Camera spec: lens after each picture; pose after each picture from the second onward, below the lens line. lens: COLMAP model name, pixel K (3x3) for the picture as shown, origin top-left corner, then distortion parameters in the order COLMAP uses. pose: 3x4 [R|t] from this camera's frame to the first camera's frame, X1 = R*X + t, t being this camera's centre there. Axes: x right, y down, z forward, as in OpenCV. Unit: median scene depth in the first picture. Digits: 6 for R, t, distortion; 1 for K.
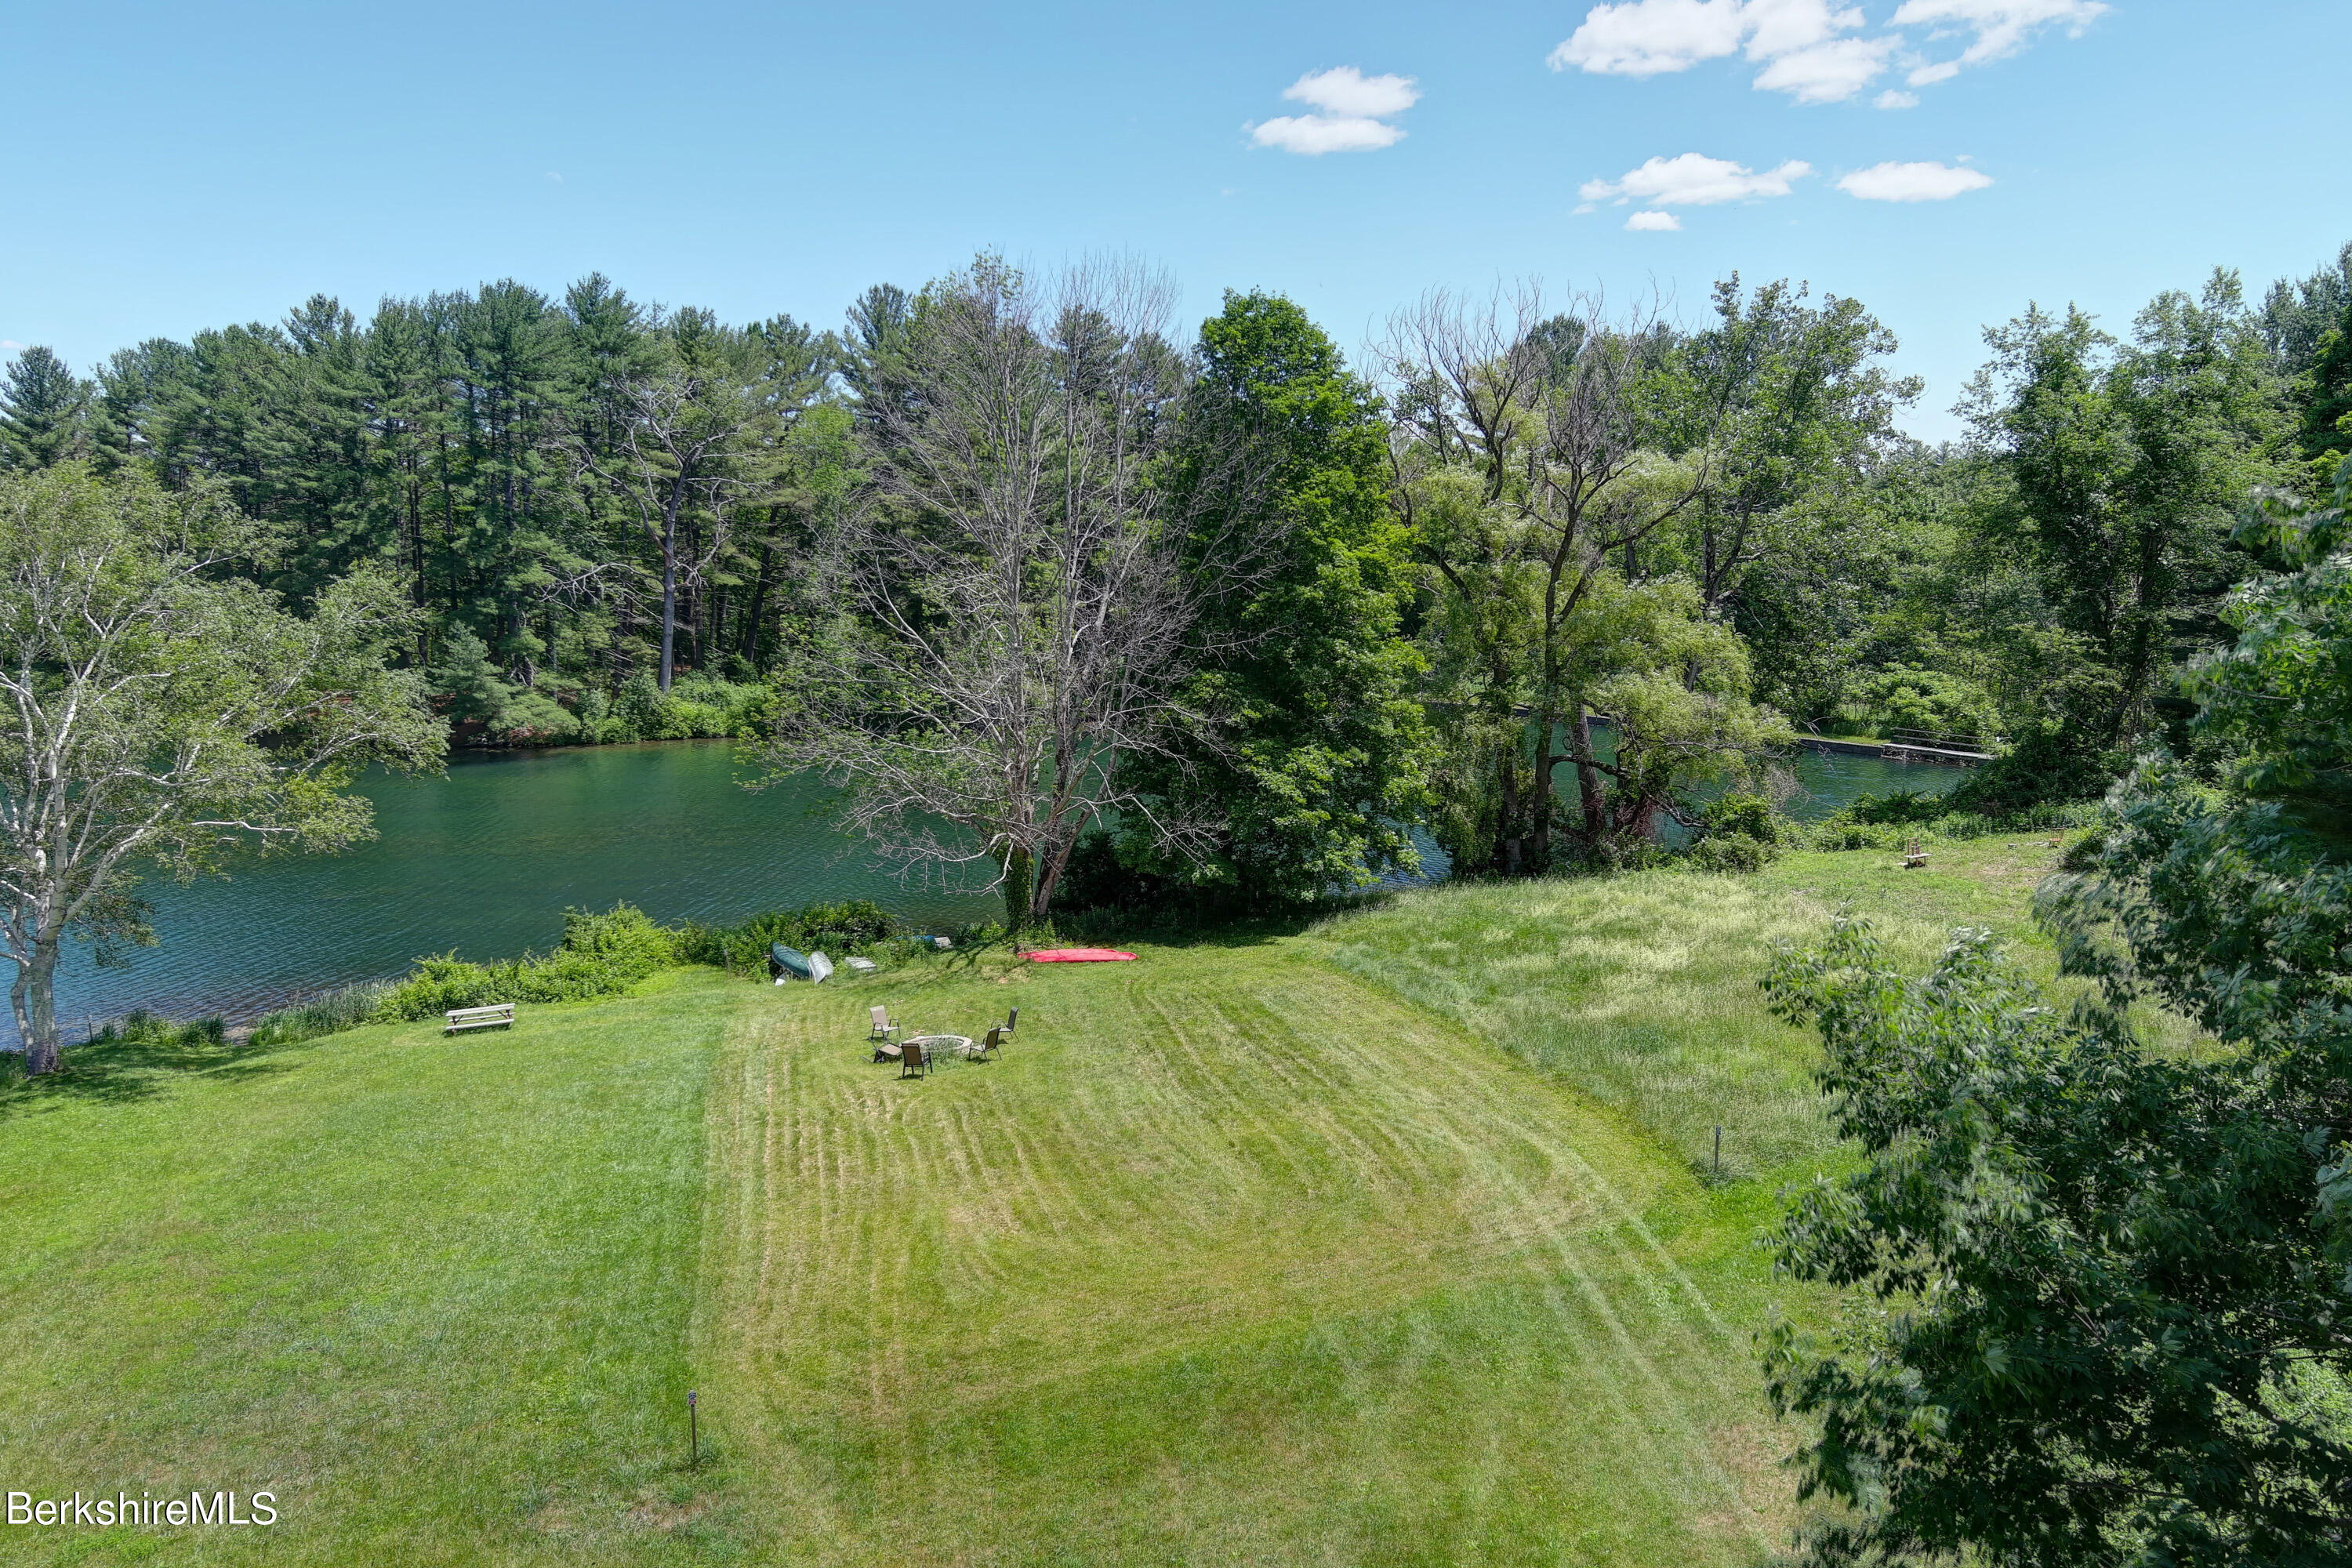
lens RADIAL K [[1847.8, 0, 1181.7], [0, 1847.8, 782.4], [0, 0, 1]] dist [0.005611, -0.002771]
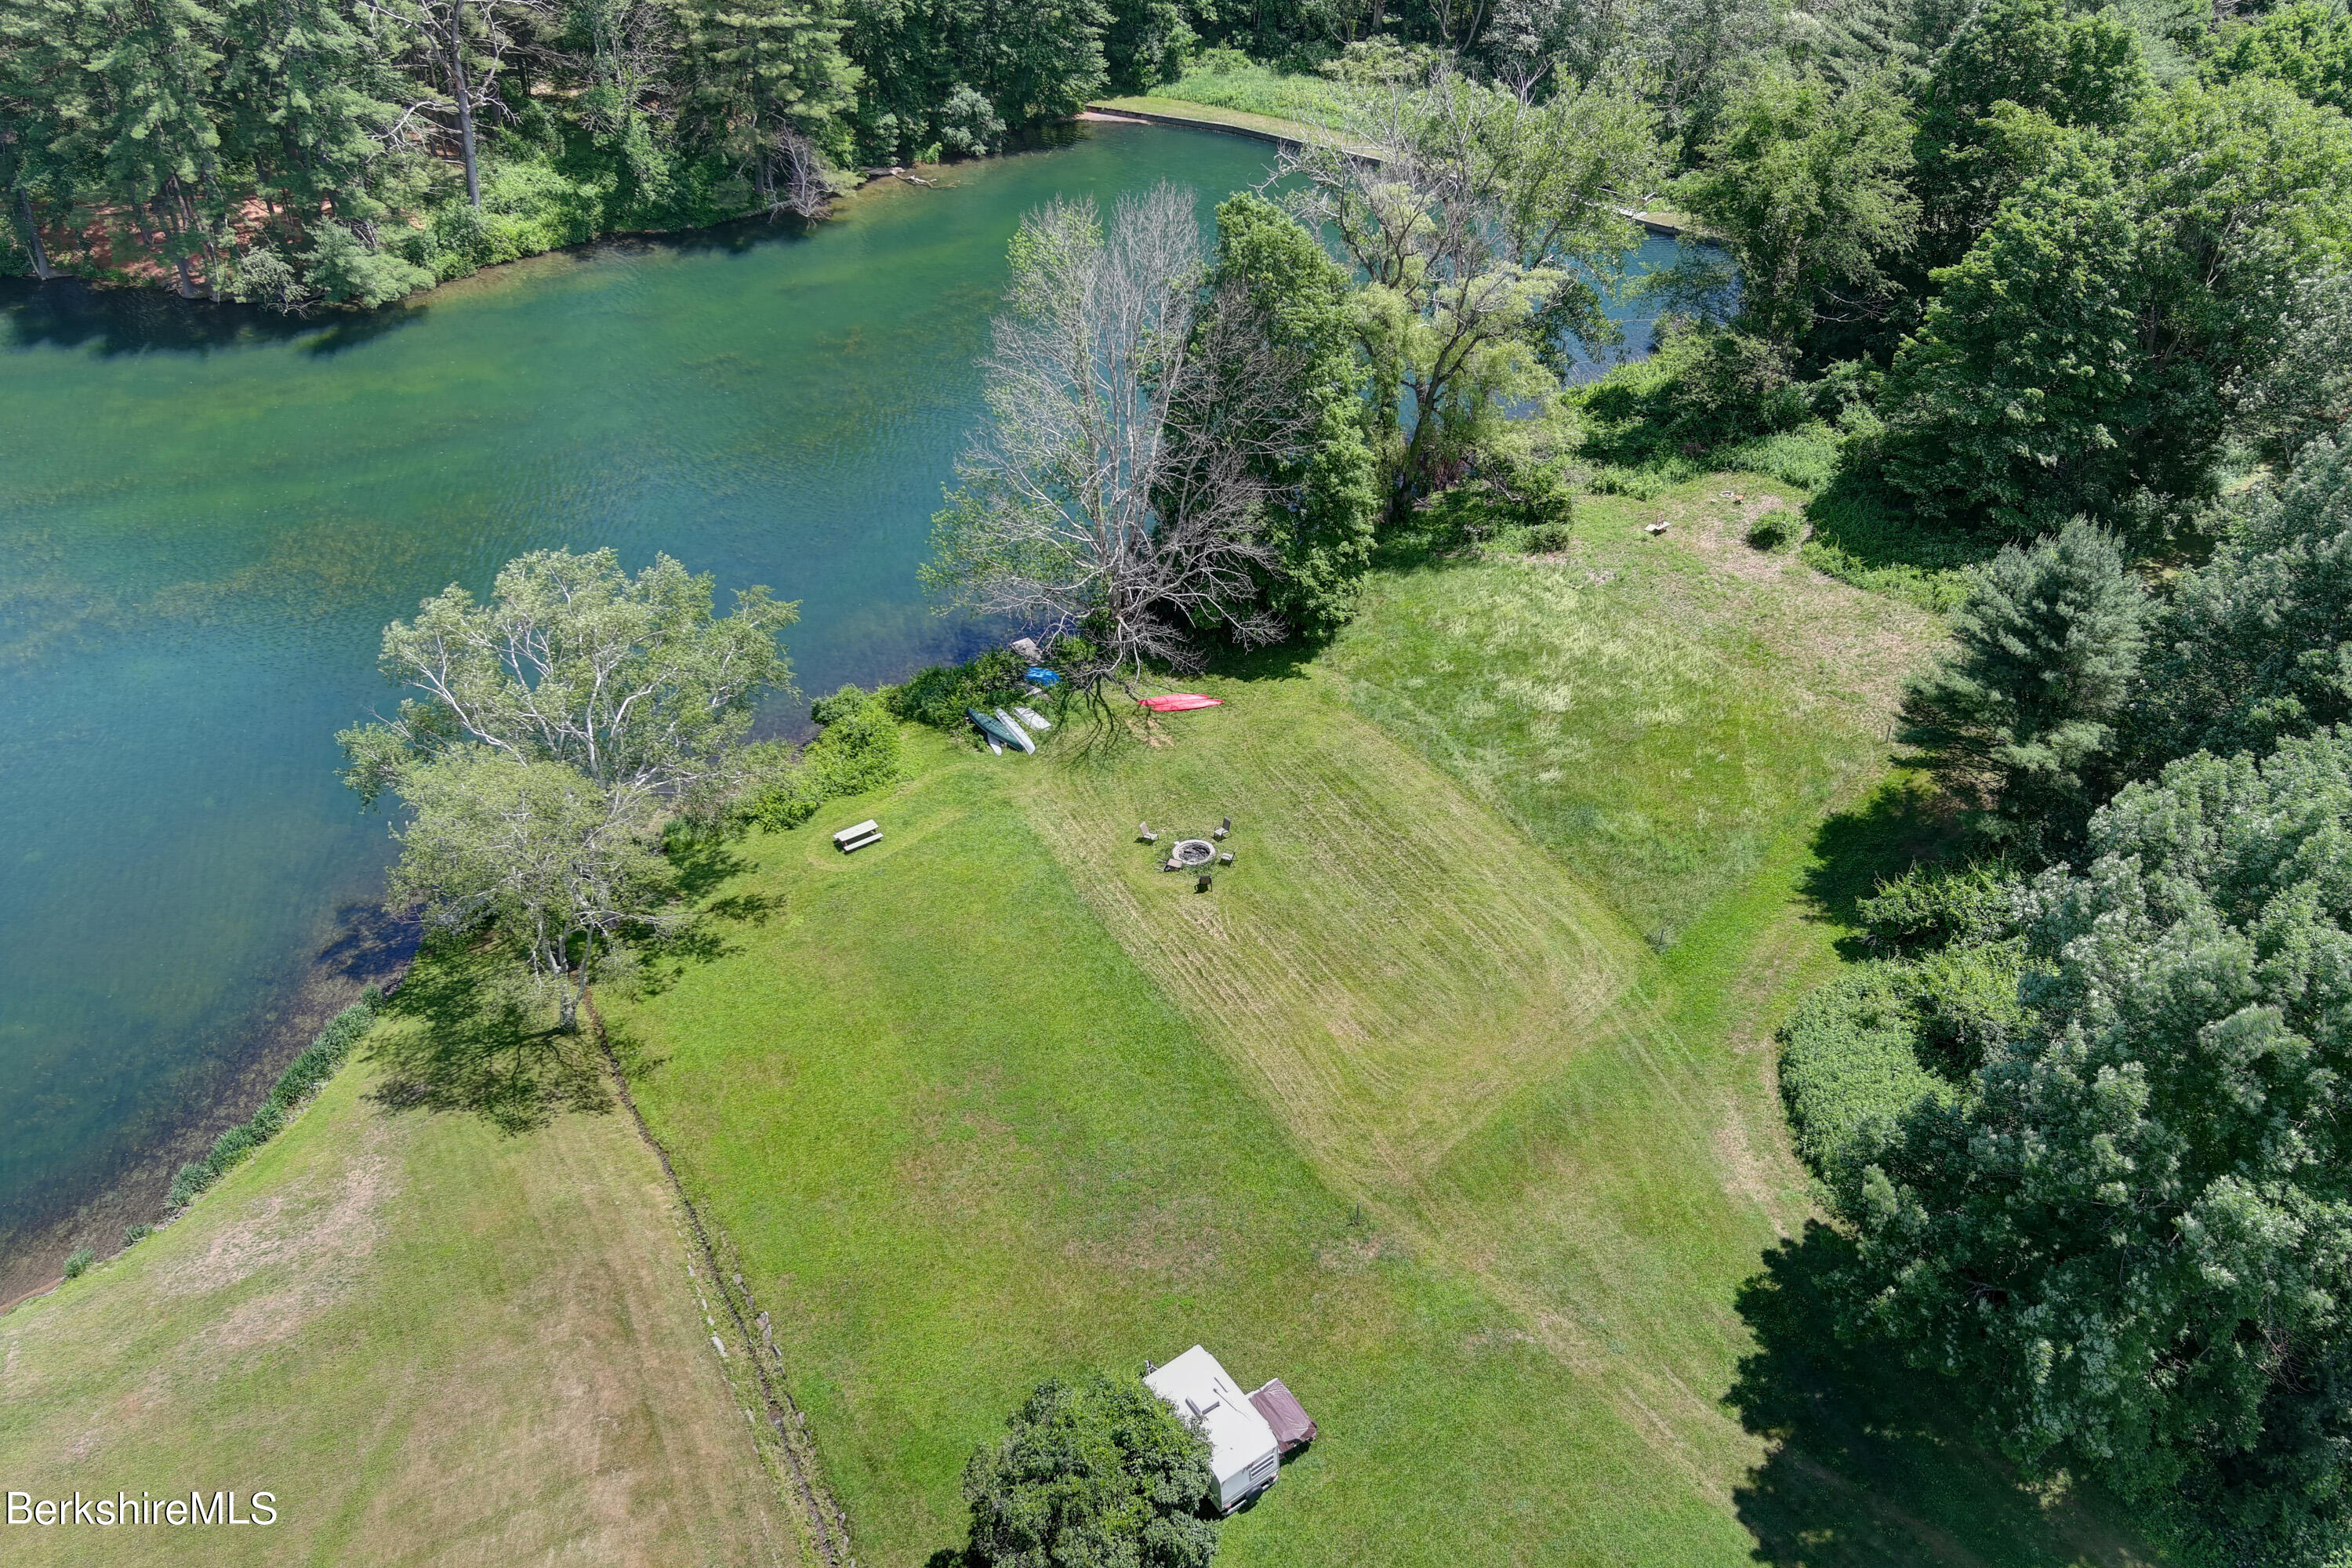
lens RADIAL K [[1847.8, 0, 1181.7], [0, 1847.8, 782.4], [0, 0, 1]] dist [0.005611, -0.002771]
pose [[0.964810, -0.160034, 0.208642, -0.378963], [0.042925, 0.878682, 0.475474, -0.568303], [-0.259422, -0.449786, 0.854630, -0.350984]]
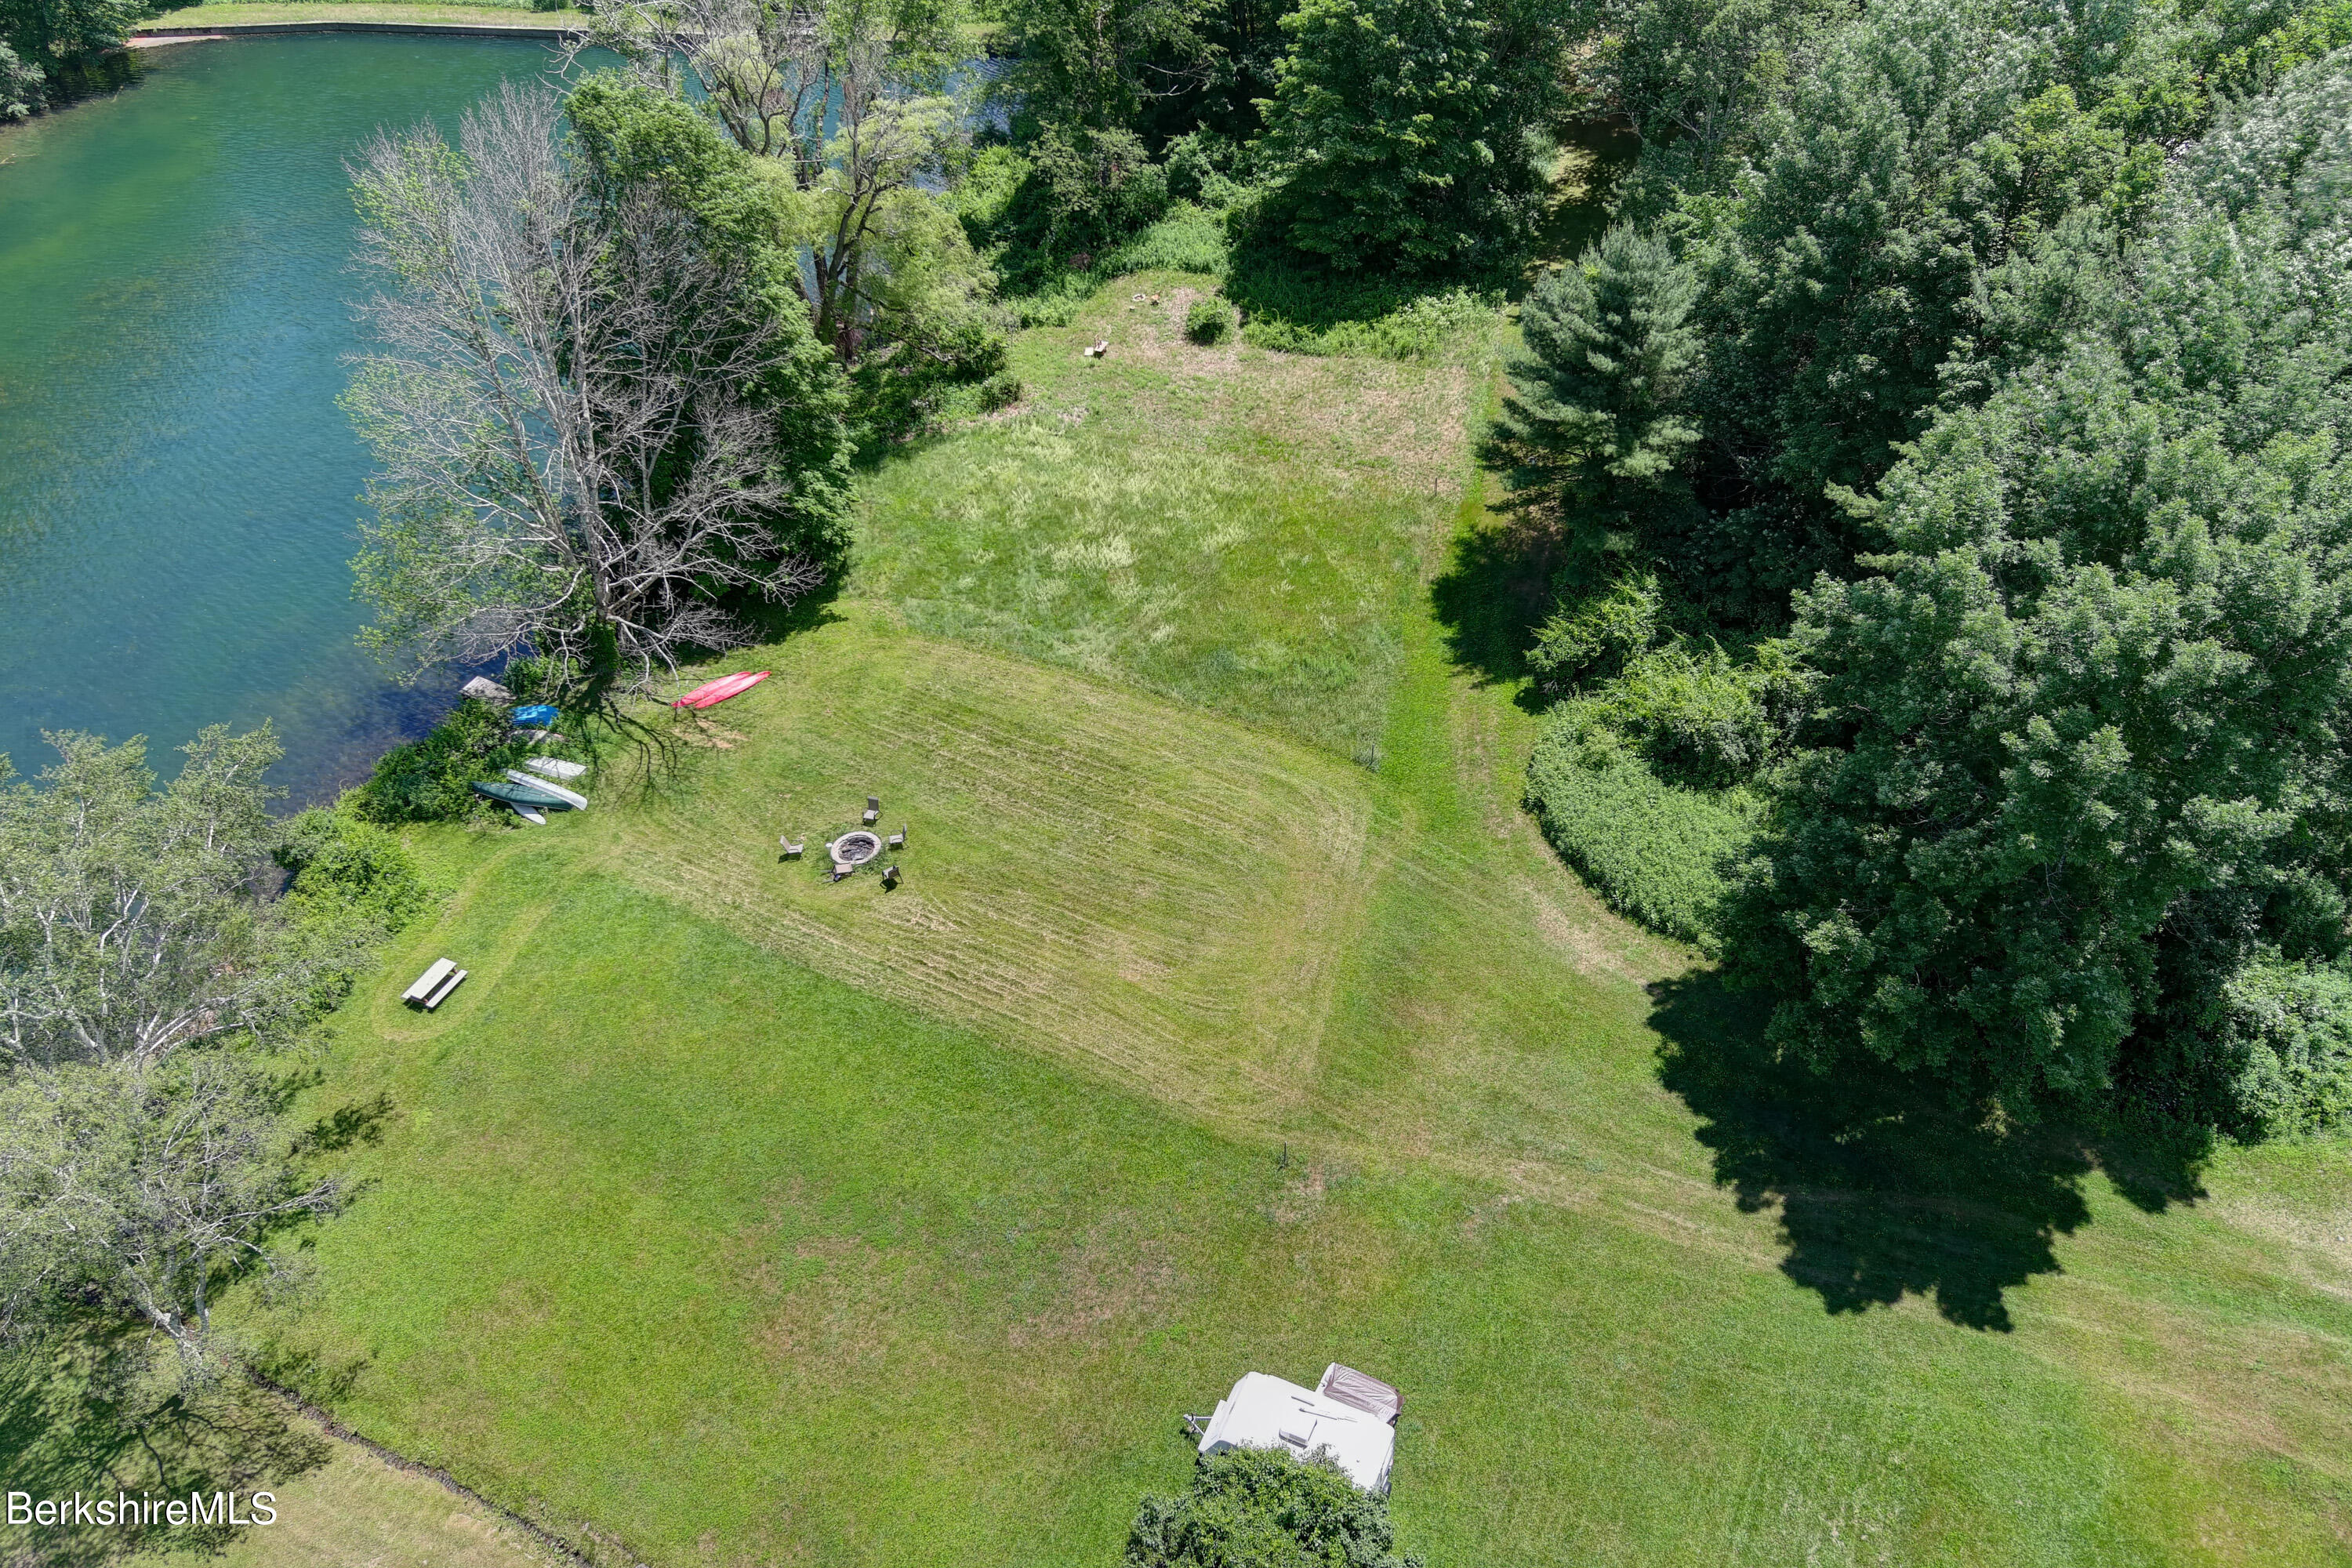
lens RADIAL K [[1847.8, 0, 1181.7], [0, 1847.8, 782.4], [0, 0, 1]] dist [0.005611, -0.002771]
pose [[0.679697, -0.484539, 0.550666, -0.574658], [0.110690, 0.809906, 0.576021, -0.557460], [-0.725093, -0.330567, 0.604125, -0.054249]]
